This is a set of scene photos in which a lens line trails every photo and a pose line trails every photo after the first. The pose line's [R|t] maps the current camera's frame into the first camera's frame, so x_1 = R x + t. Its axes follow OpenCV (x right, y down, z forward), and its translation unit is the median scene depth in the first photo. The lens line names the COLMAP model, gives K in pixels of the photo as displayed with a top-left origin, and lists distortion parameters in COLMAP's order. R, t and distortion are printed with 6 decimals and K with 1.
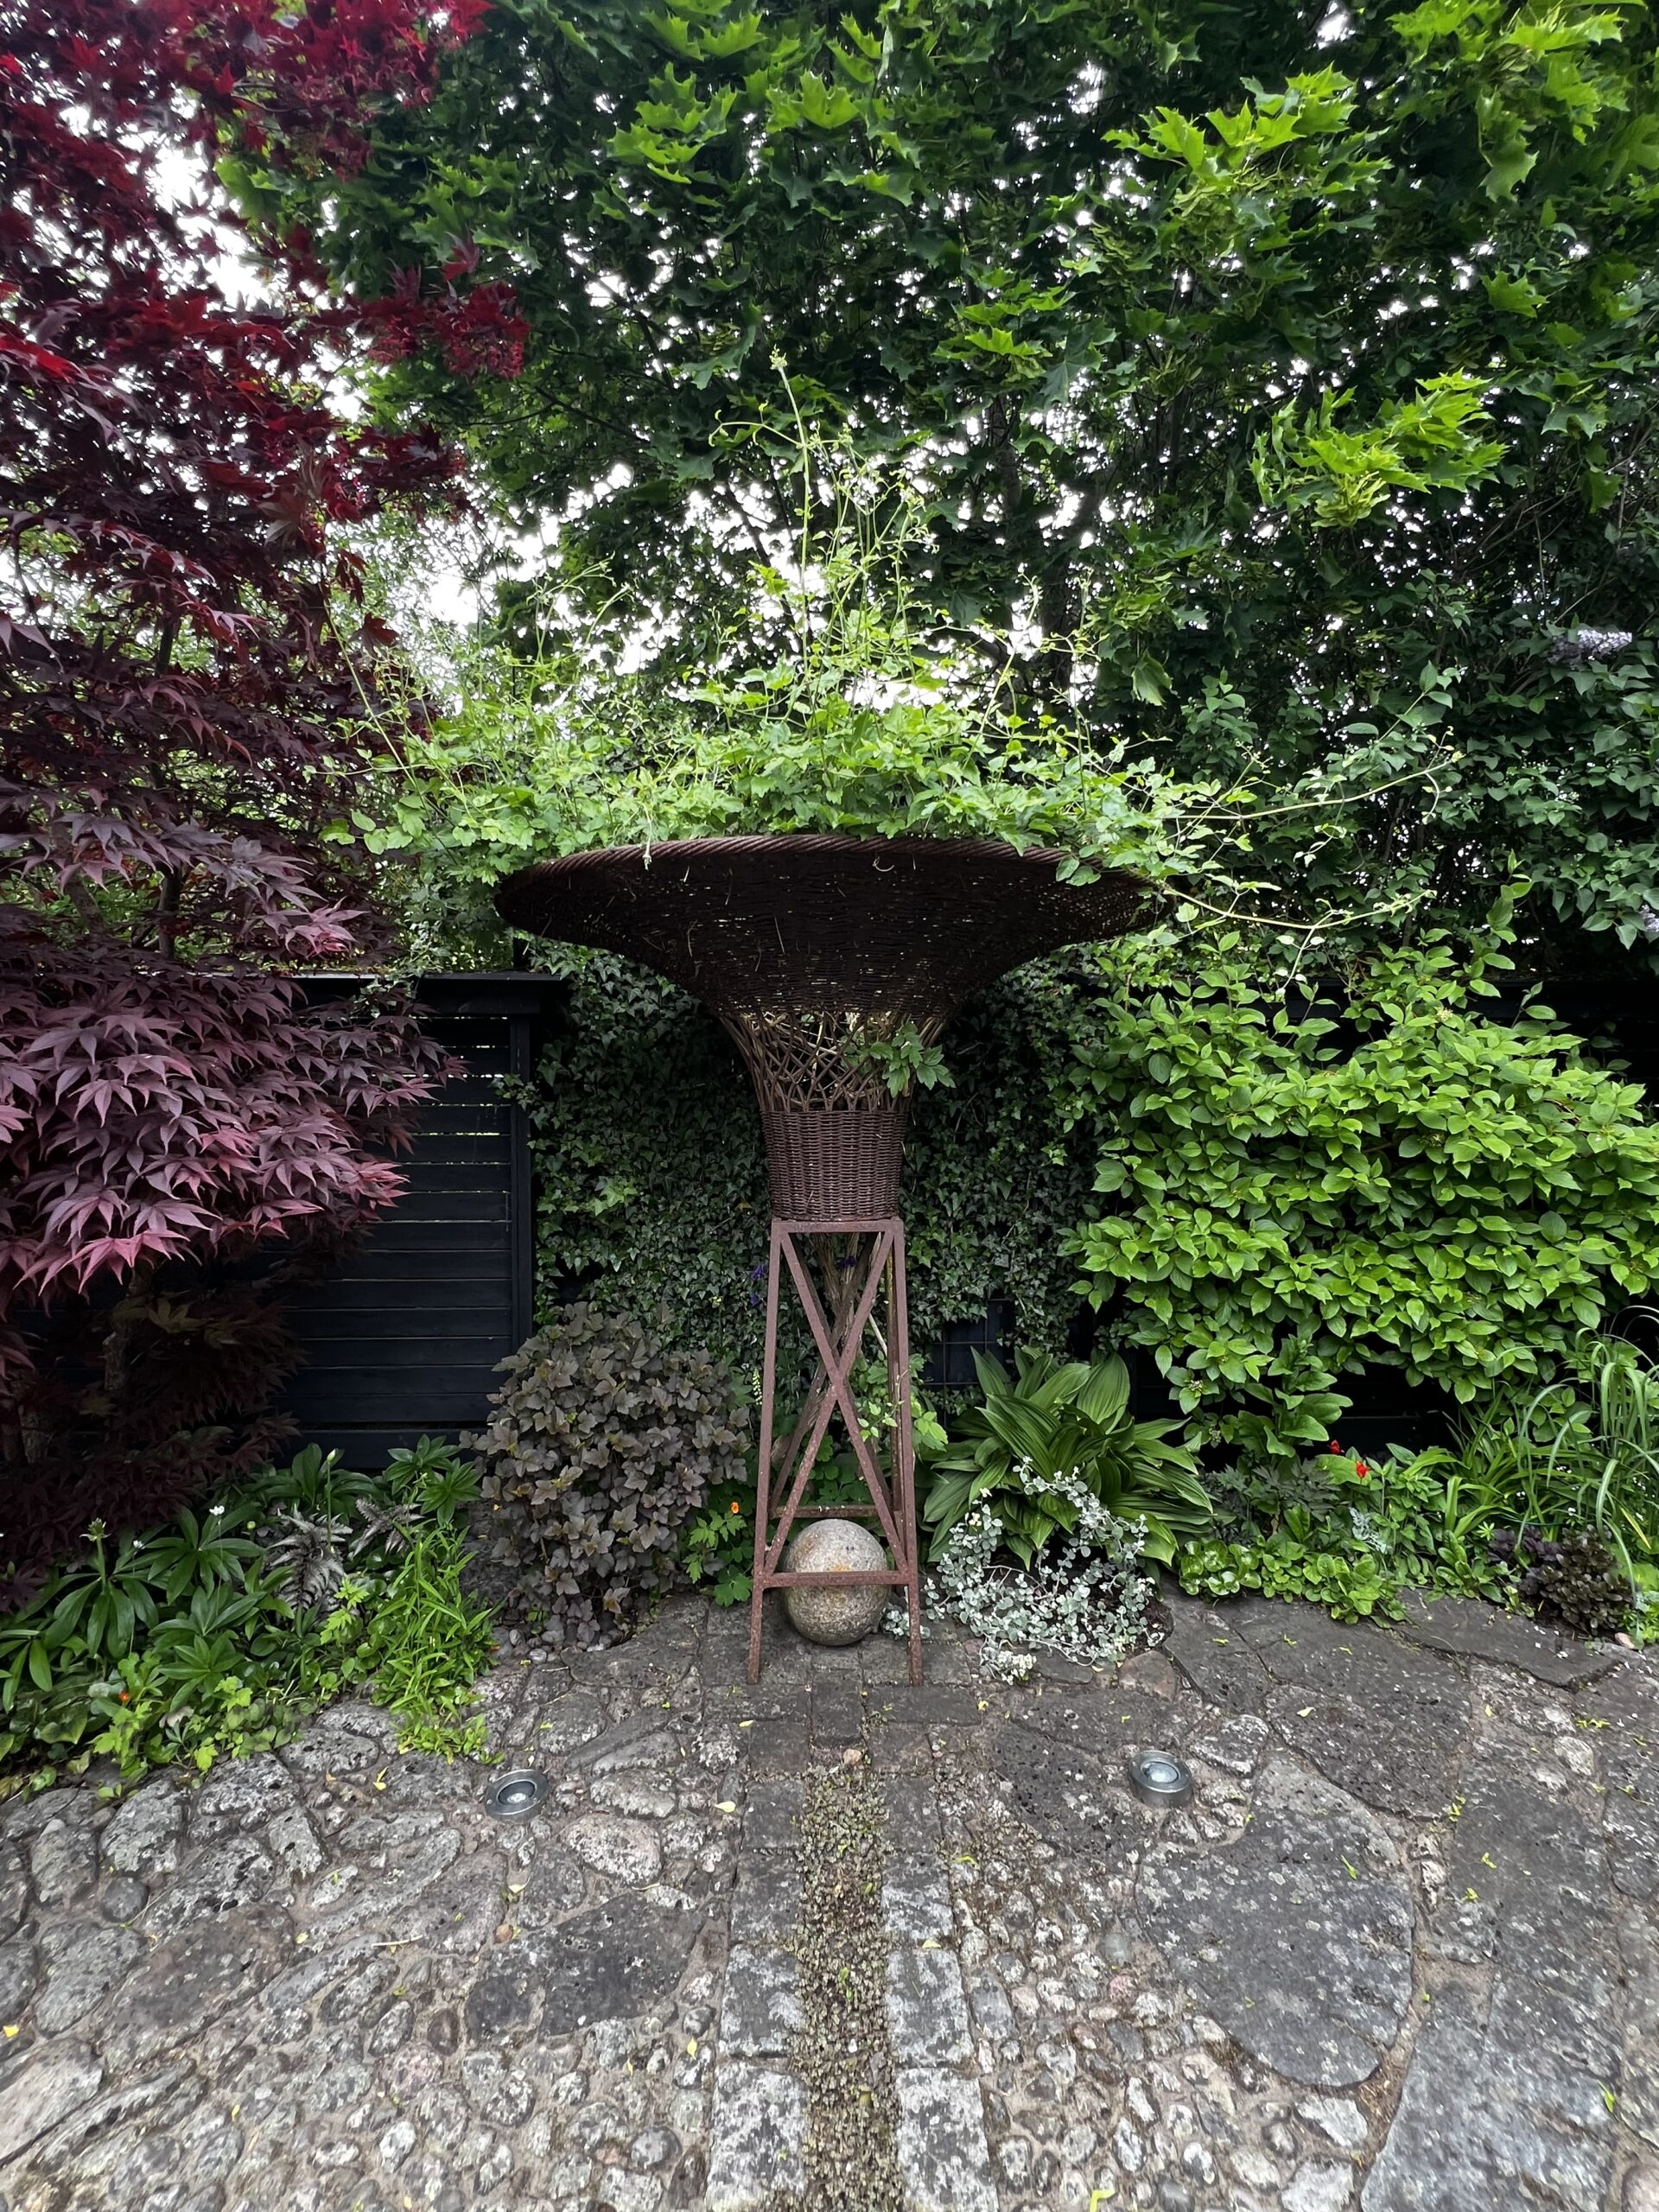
lens RADIAL K [[971.7, 0, 829.5], [0, 971.7, 1106.0], [0, 0, 1]] dist [-0.038470, 0.007552]
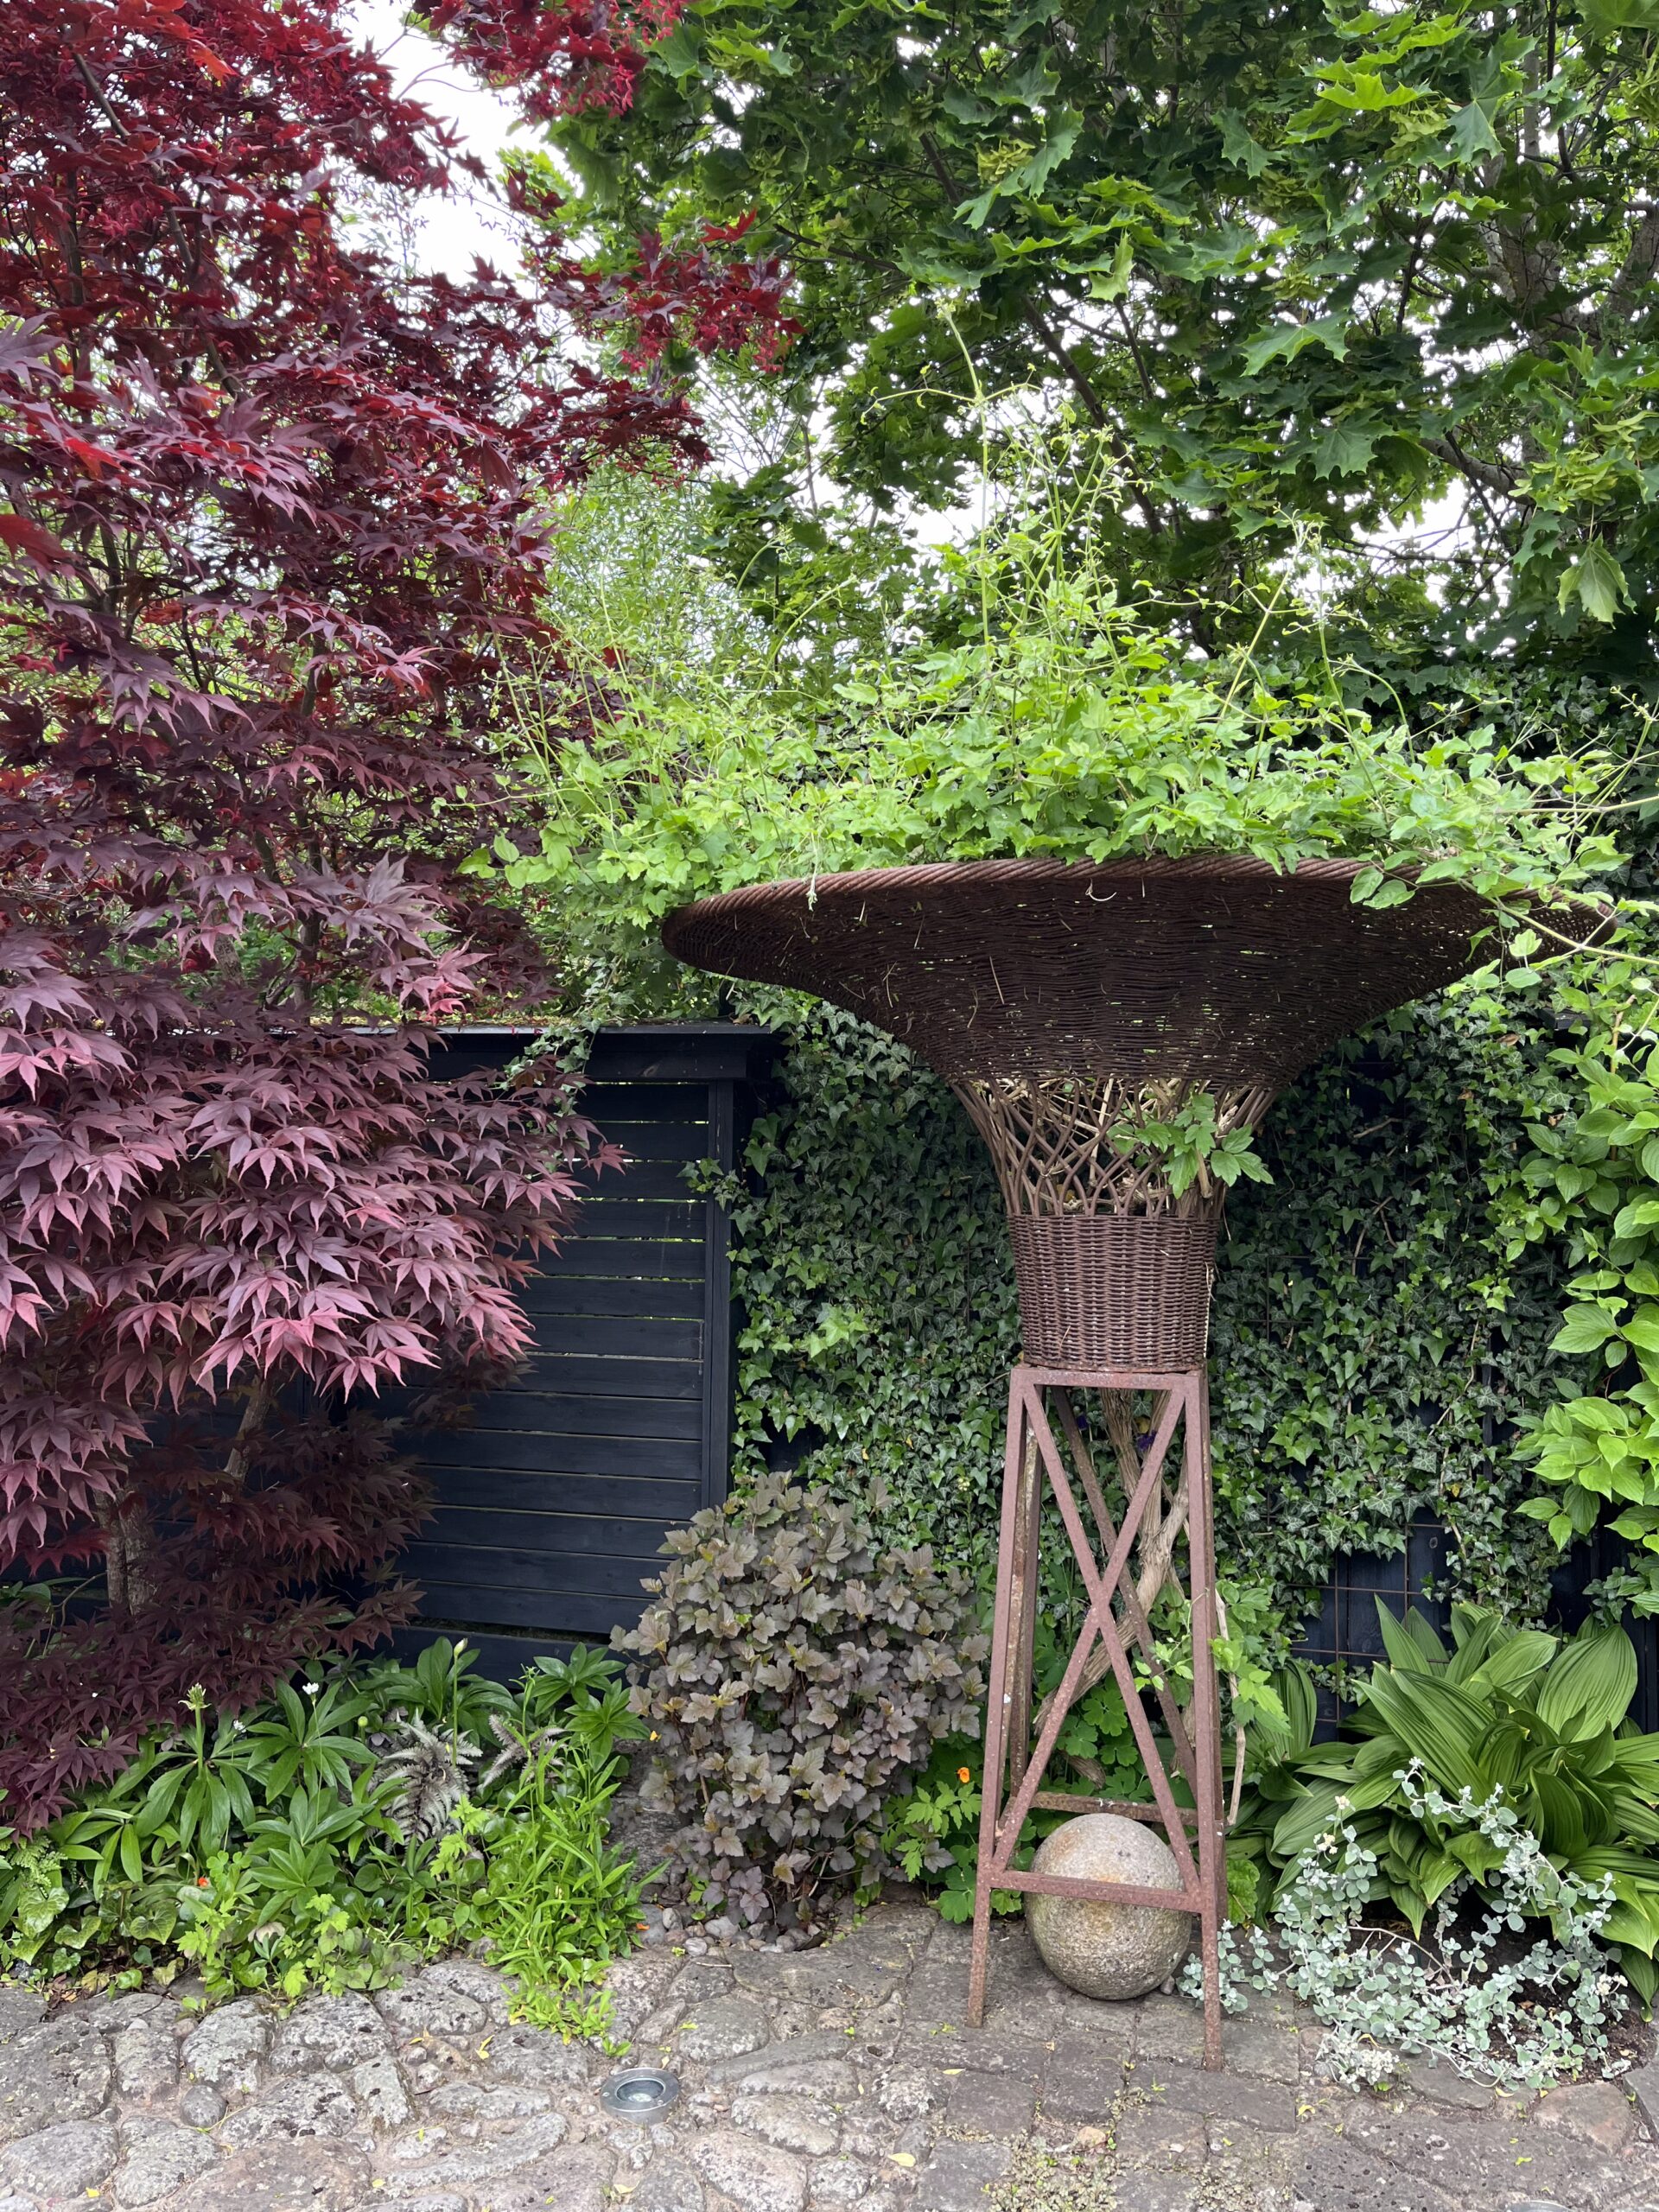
lens RADIAL K [[1676.9, 0, 829.5], [0, 1676.9, 1106.0], [0, 0, 1]] dist [0.003170, -0.079393]
pose [[0.950263, 0.001278, -0.311446, 0.197886], [-0.022028, 0.997763, -0.063118, 0.006286], [0.310669, 0.066840, 0.948165, -0.237228]]
